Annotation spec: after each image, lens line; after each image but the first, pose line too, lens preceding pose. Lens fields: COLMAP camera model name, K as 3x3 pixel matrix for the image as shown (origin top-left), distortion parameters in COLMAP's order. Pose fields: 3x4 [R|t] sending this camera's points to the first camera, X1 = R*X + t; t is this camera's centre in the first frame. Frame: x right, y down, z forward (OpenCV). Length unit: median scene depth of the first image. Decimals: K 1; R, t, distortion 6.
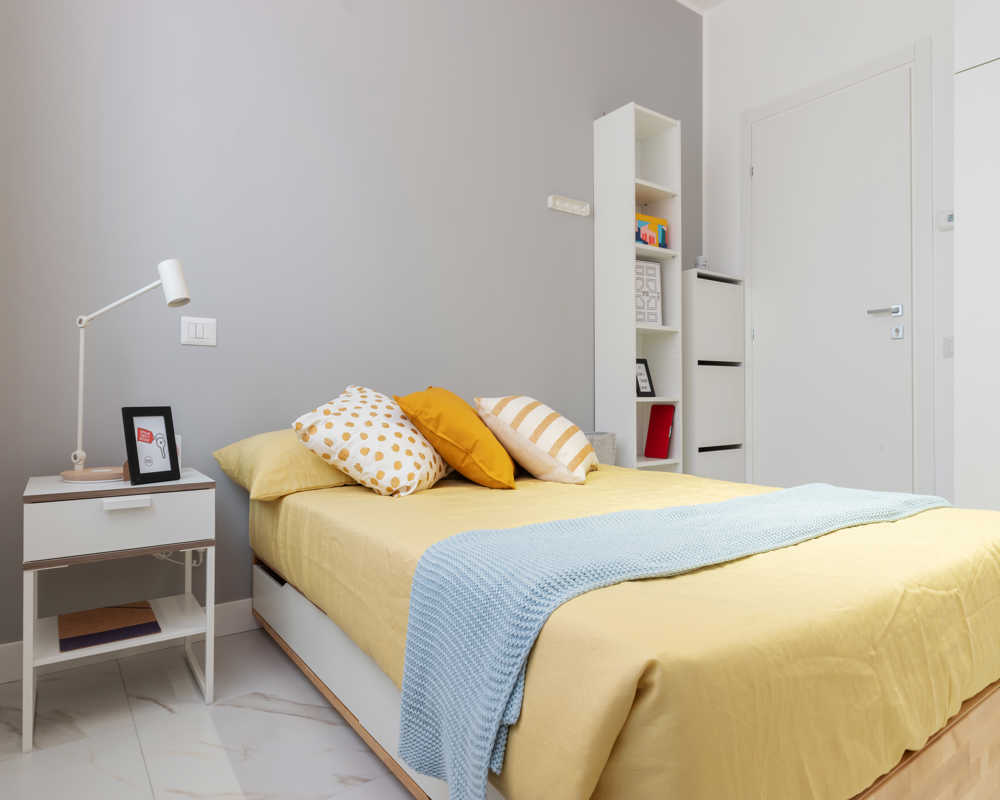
lens RADIAL K [[612.5, 0, 500.2], [0, 612.5, 396.1], [0, 0, 1]] dist [0.007129, -0.004617]
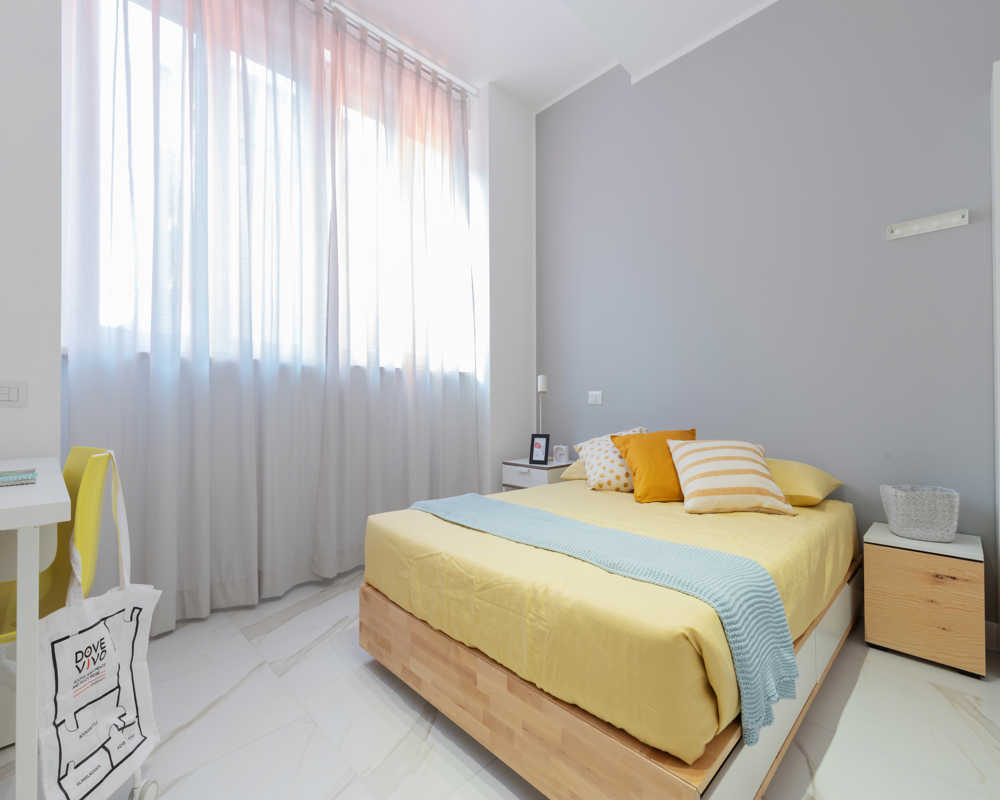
lens RADIAL K [[461.4, 0, 493.6], [0, 461.4, 403.4], [0, 0, 1]] dist [0.012059, -0.001076]
pose [[0.134145, -0.002830, -0.990958, 0.686969], [0.001264, 0.999996, -0.002684, -0.056012], [0.990961, -0.000893, 0.134148, 0.299571]]
